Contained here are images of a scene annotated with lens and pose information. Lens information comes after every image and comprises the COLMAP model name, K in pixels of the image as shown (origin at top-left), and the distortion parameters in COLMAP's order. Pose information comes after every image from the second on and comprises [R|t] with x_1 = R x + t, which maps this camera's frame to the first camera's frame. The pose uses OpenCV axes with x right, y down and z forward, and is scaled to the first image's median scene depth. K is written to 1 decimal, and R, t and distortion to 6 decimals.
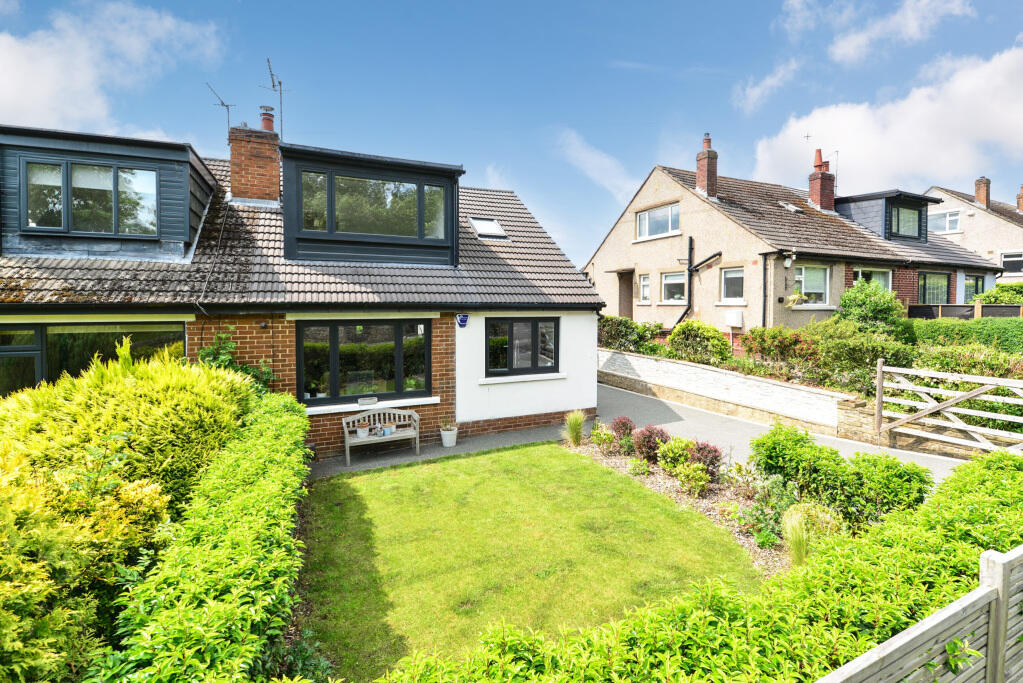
lens RADIAL K [[453.0, 0, 510.0], [0, 453.0, 316.6], [0, 0, 1]] dist [-0.000981, -0.005880]
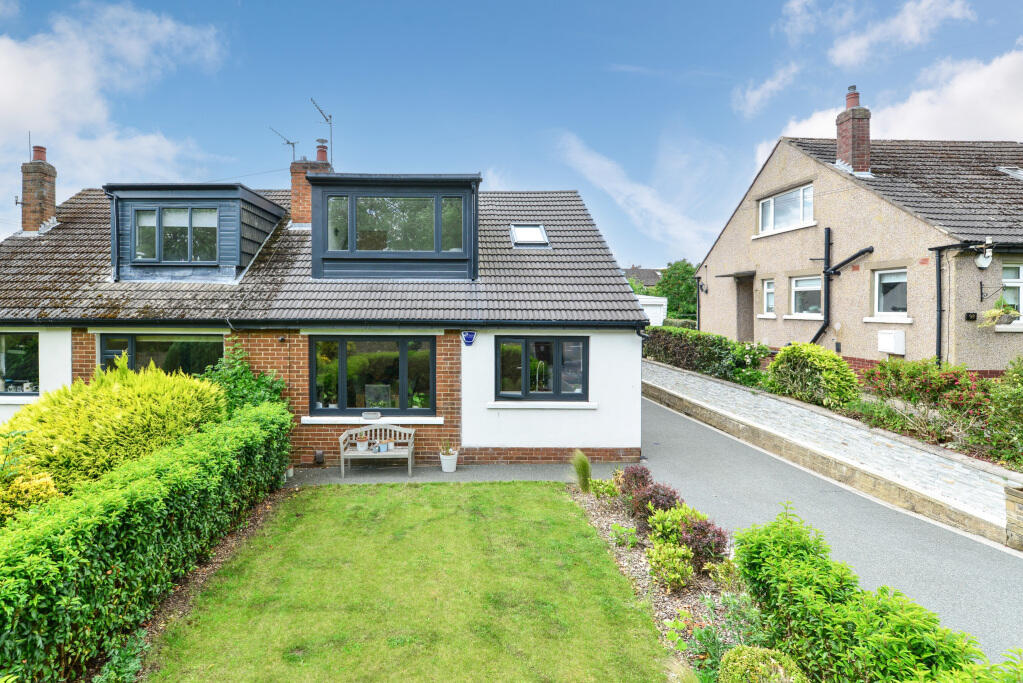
lens RADIAL K [[473.2, 0, 455.9], [0, 473.2, 309.3], [0, 0, 1]] dist [0.001010, -0.006313]
pose [[0.913575, 0.005007, -0.406640, 0.262581], [-0.015689, 0.999614, -0.022939, -0.027619], [0.406368, 0.027337, 0.913301, 0.089877]]
